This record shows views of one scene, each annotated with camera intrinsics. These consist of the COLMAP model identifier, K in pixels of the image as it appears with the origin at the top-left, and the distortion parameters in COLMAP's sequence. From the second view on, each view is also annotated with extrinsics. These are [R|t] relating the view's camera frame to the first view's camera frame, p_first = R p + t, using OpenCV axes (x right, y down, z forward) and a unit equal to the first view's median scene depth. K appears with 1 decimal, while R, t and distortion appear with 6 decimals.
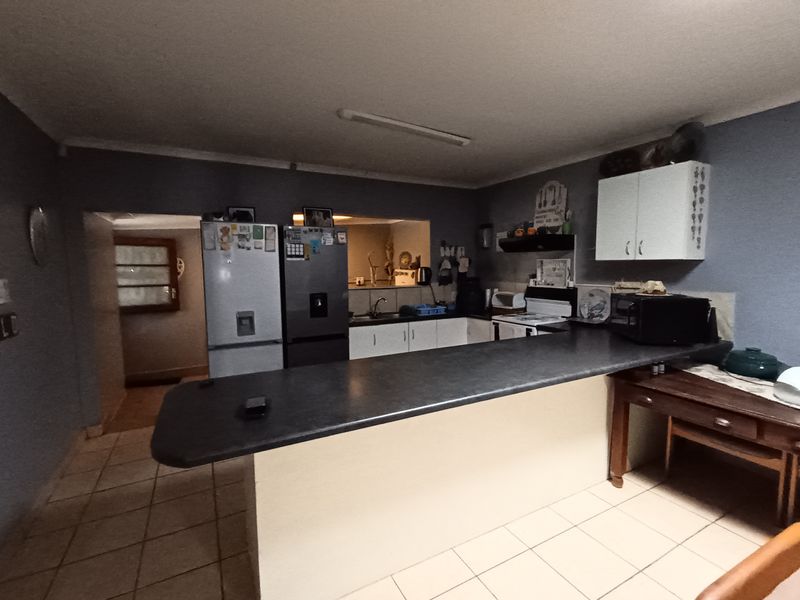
lens RADIAL K [[377.9, 0, 403.6], [0, 377.9, 297.9], [0, 0, 1]] dist [0.004005, 0.000356]
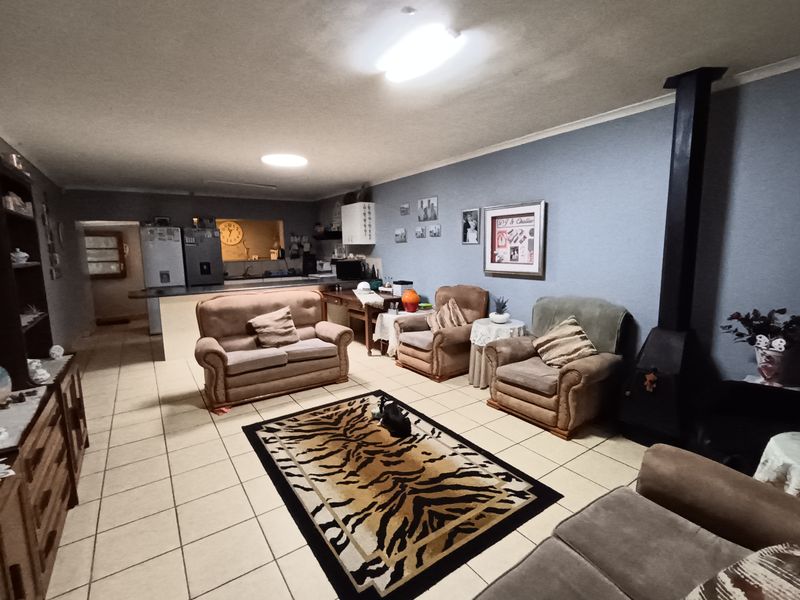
lens RADIAL K [[377.9, 0, 403.6], [0, 377.9, 297.9], [0, 0, 1]] dist [0.004005, 0.000356]
pose [[0.993932, -0.022103, 0.107752, 0.514362], [0.017092, 0.998739, 0.047204, 0.086211], [-0.108660, -0.045076, 0.993057, -0.942166]]
